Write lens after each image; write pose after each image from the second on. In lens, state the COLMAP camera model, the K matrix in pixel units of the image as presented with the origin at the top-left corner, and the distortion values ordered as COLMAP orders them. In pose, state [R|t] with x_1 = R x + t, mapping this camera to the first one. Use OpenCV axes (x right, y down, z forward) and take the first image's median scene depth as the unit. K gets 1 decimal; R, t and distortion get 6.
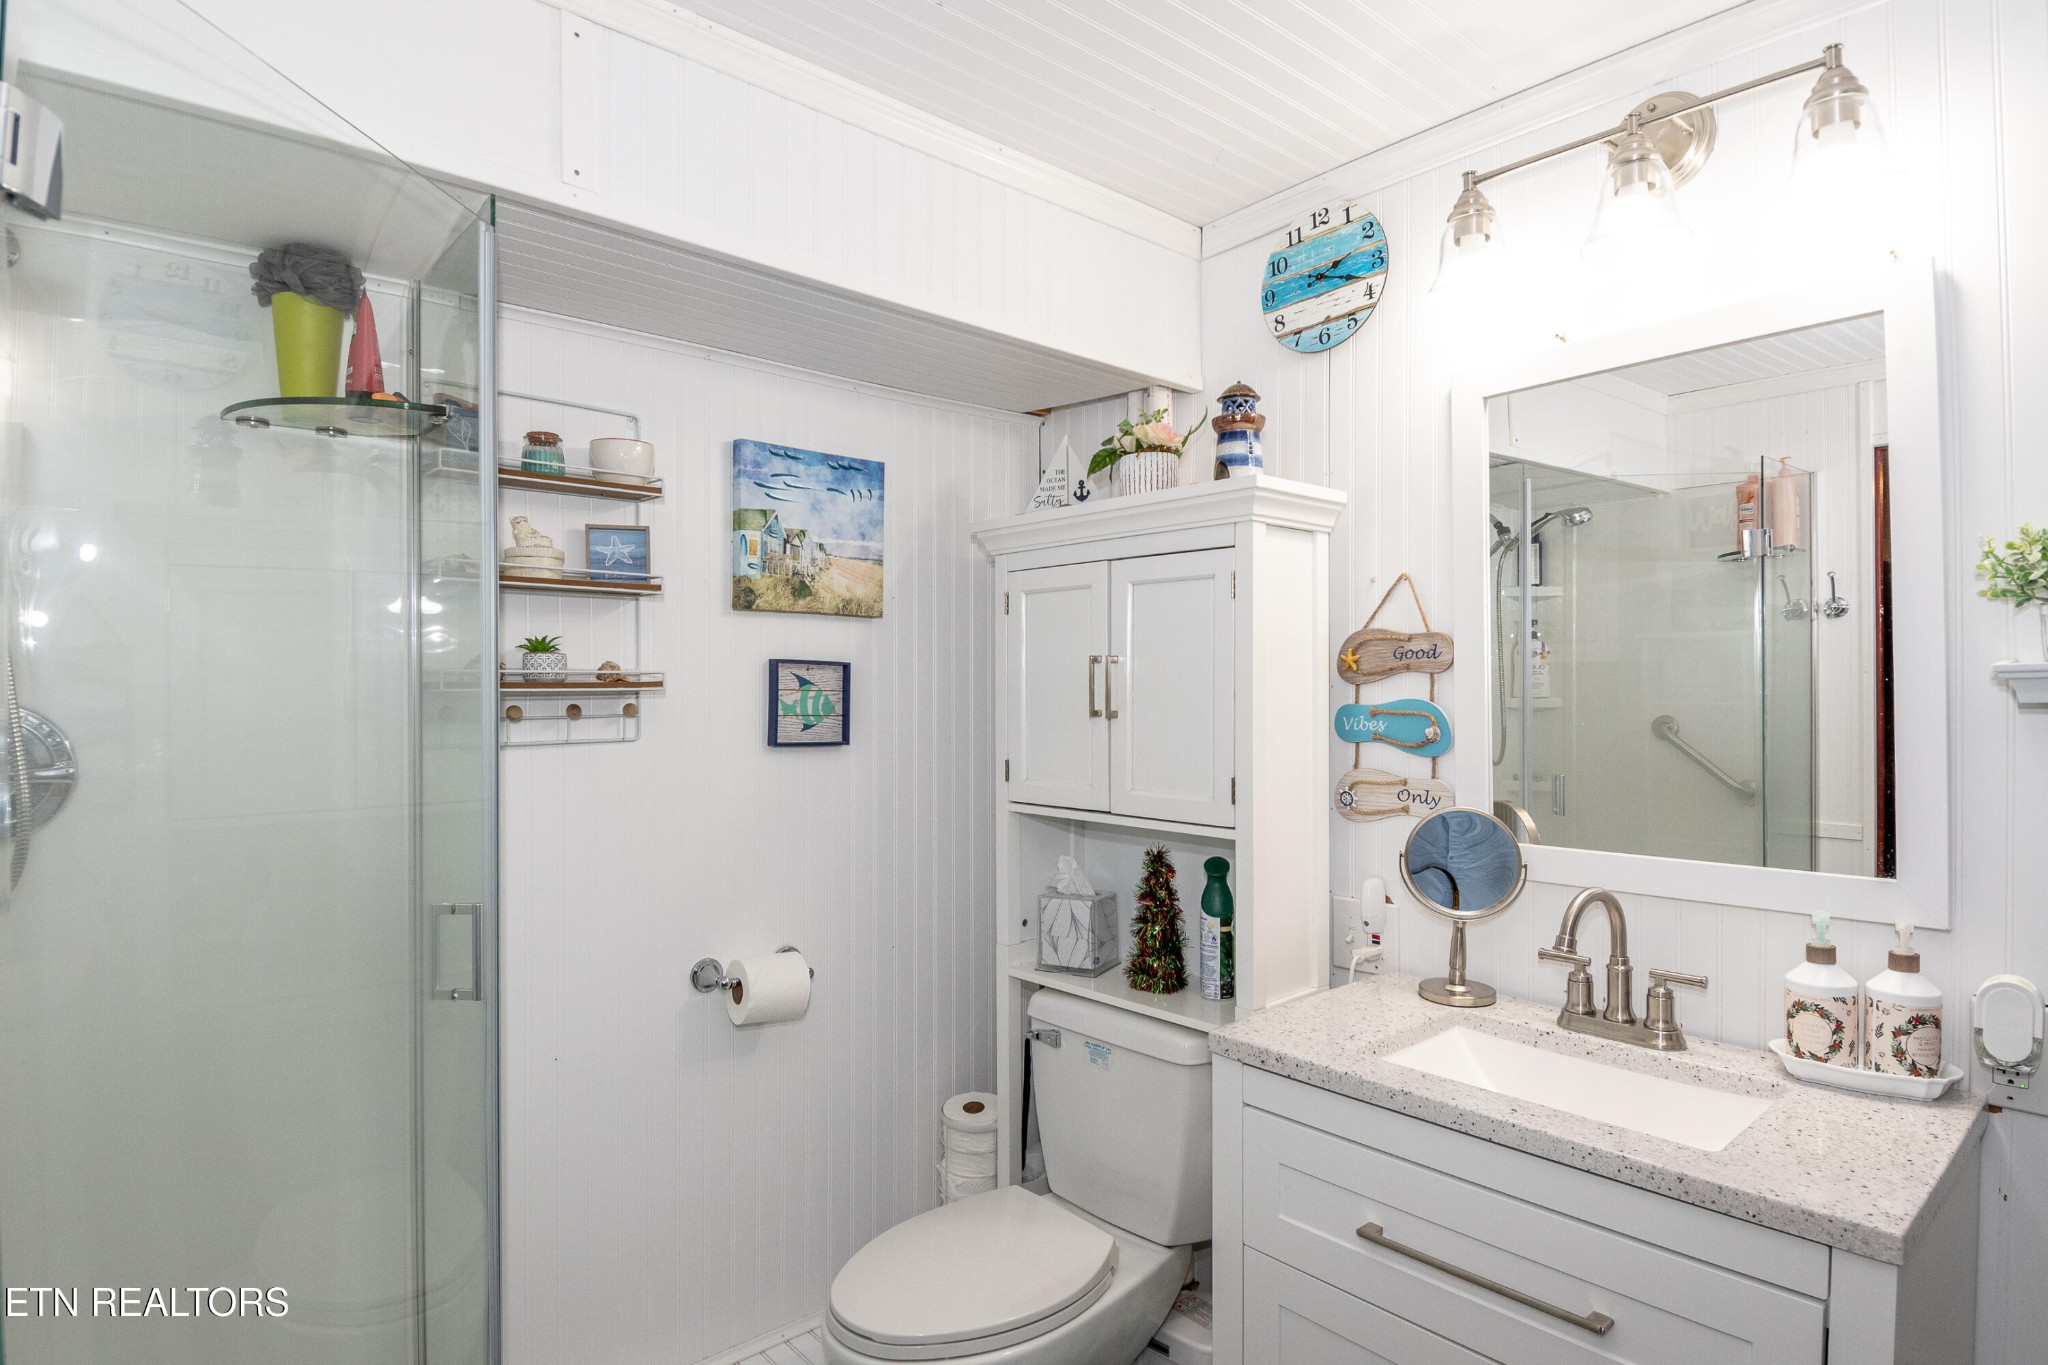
lens RADIAL K [[1101.4, 0, 1024.0], [0, 1101.4, 682.5], [0, 0, 1]] dist [0.031984, -0.046767]
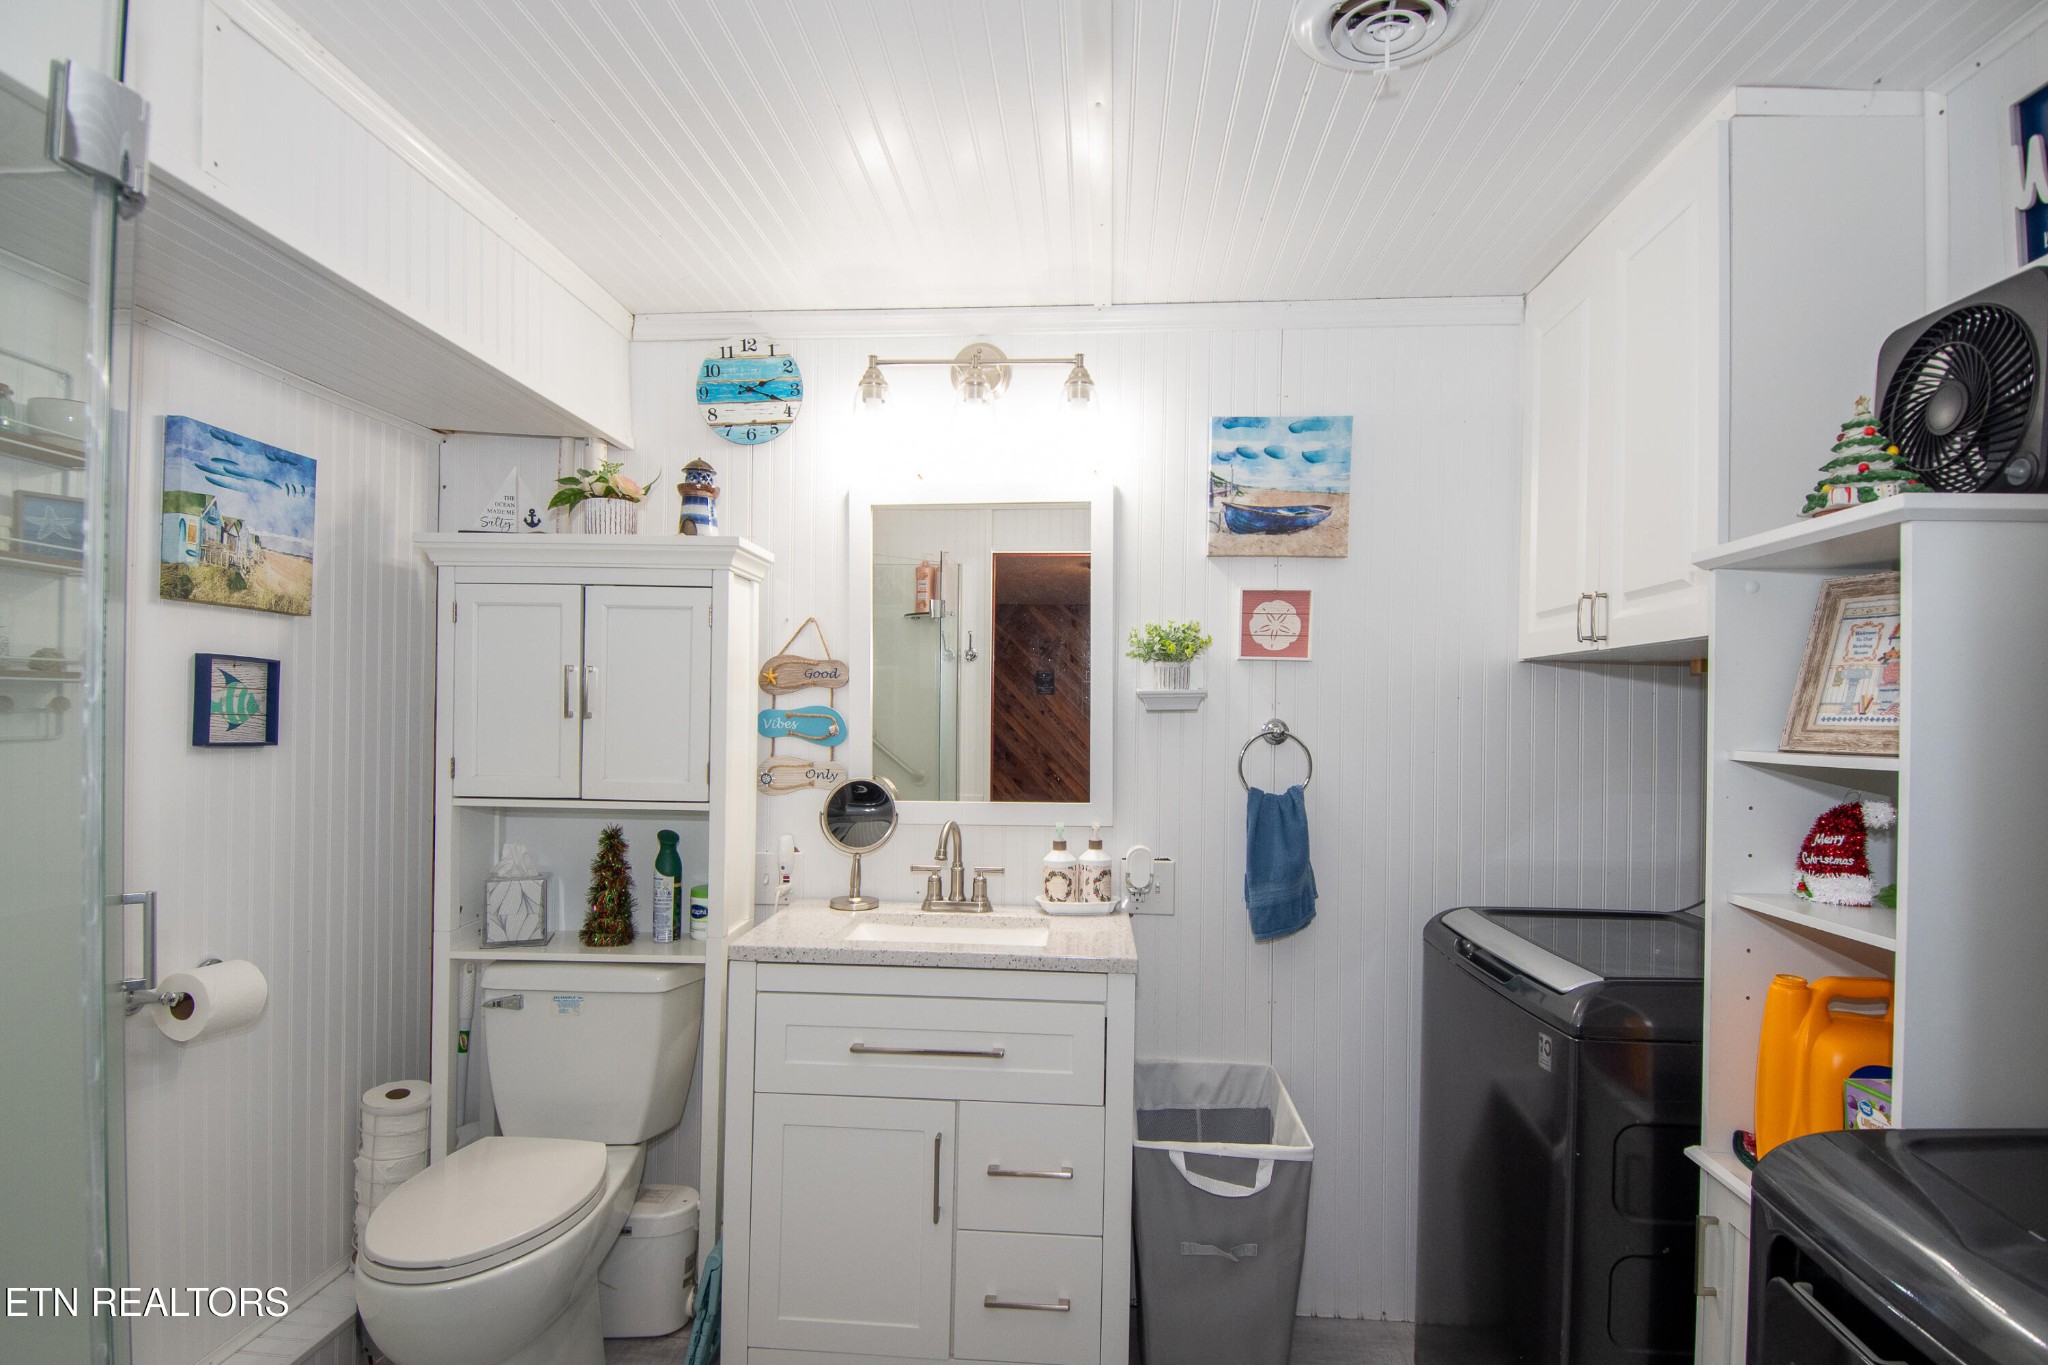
lens RADIAL K [[1067.2, 0, 1020.3], [0, 1067.2, 694.9], [0, 0, 1]] dist [0.045795, -0.053746]
pose [[0.705022, 0.024243, 0.708771, -0.408440], [-0.019035, 0.999702, -0.015260, 0.015553], [-0.708930, -0.002733, 0.705273, -0.145754]]
